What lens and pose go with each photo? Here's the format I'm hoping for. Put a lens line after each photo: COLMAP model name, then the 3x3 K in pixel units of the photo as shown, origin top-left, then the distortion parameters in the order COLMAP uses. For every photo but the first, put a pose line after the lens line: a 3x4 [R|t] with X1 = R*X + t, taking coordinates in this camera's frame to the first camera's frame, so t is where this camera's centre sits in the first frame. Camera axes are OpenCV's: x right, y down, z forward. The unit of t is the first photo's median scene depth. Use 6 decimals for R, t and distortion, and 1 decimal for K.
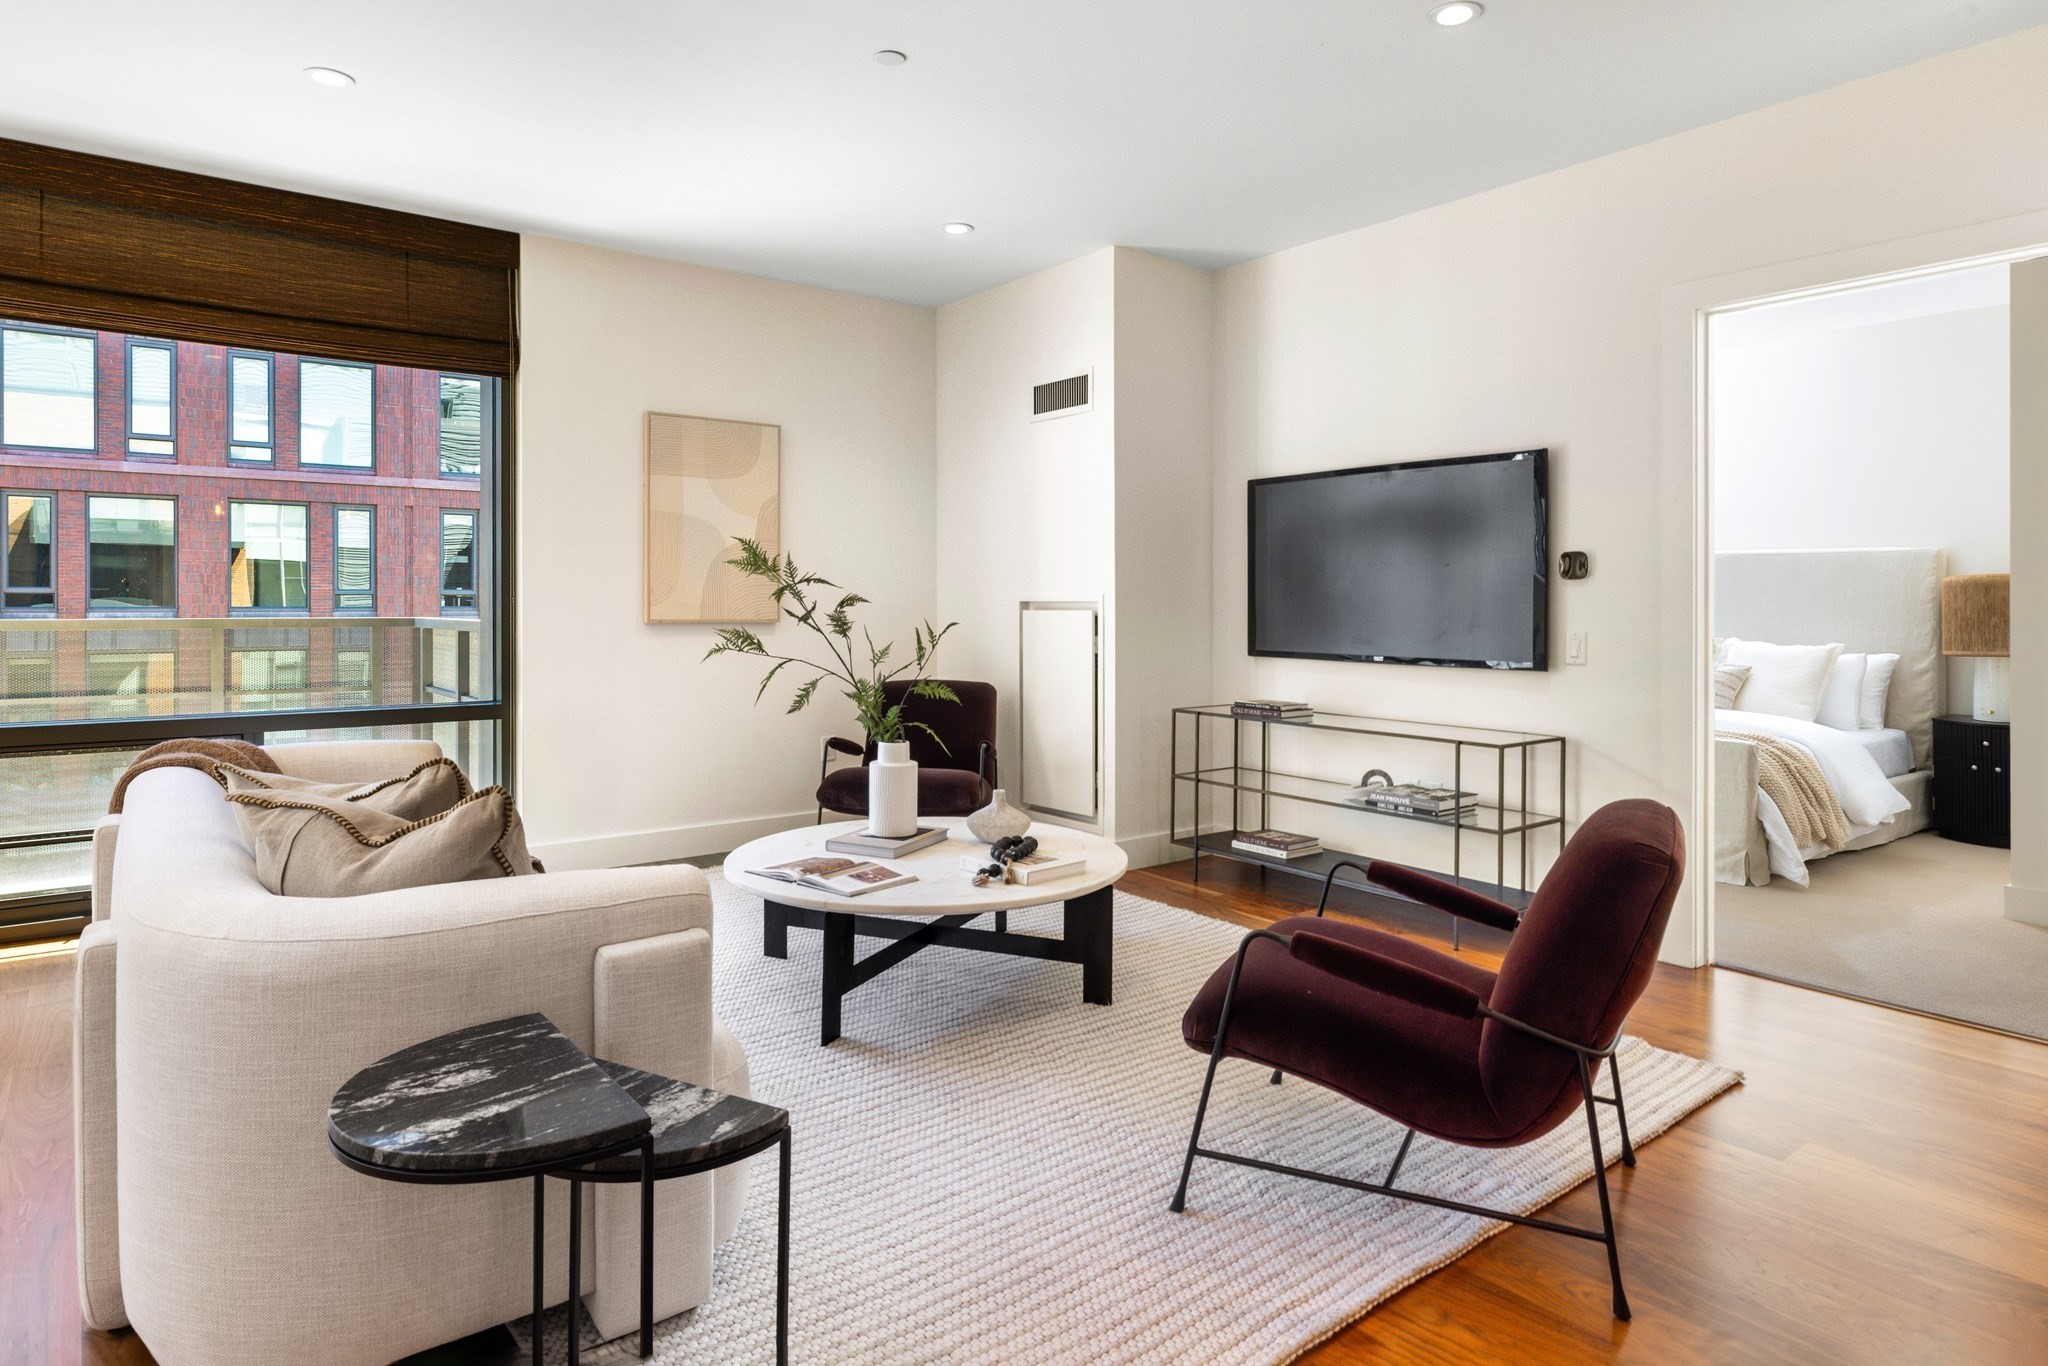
lens RADIAL K [[1152.2, 0, 1048.0], [0, 1152.2, 601.9], [0, 0, 1]] dist [0.005605, 0.001161]
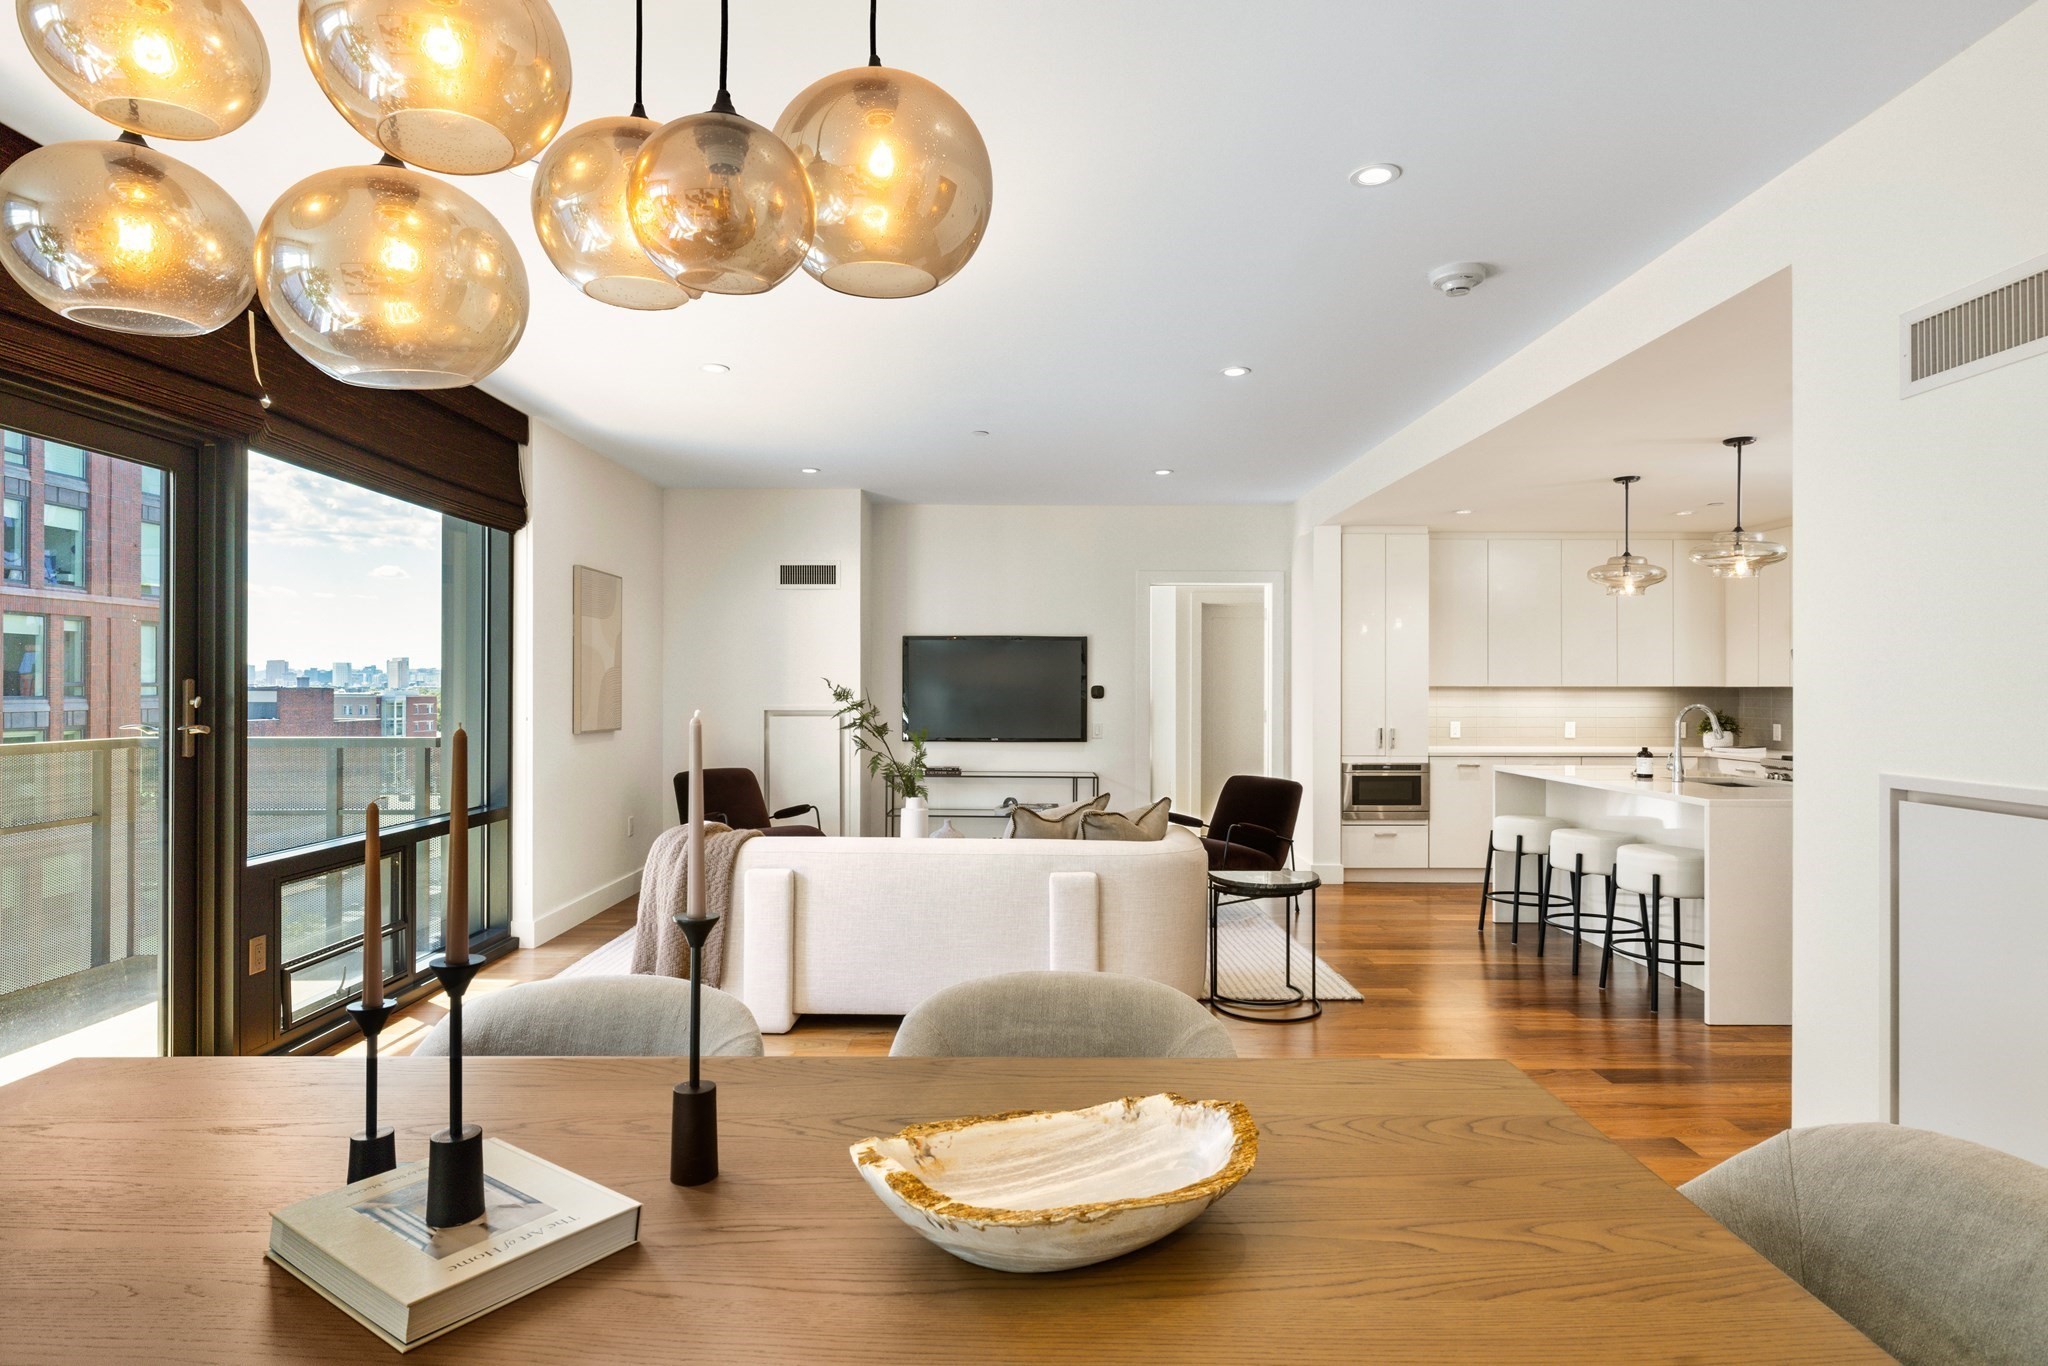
lens RADIAL K [[1100.9, 0, 1044.1], [0, 1100.9, 684.2], [0, 0, 1]] dist [-0.005268, -0.001263]
pose [[0.592667, 0.001624, 0.805446, -1.062351], [-0.000415, 0.999998, -0.001712, -0.035788], [-0.805447, 0.000680, 0.592667, -0.119569]]
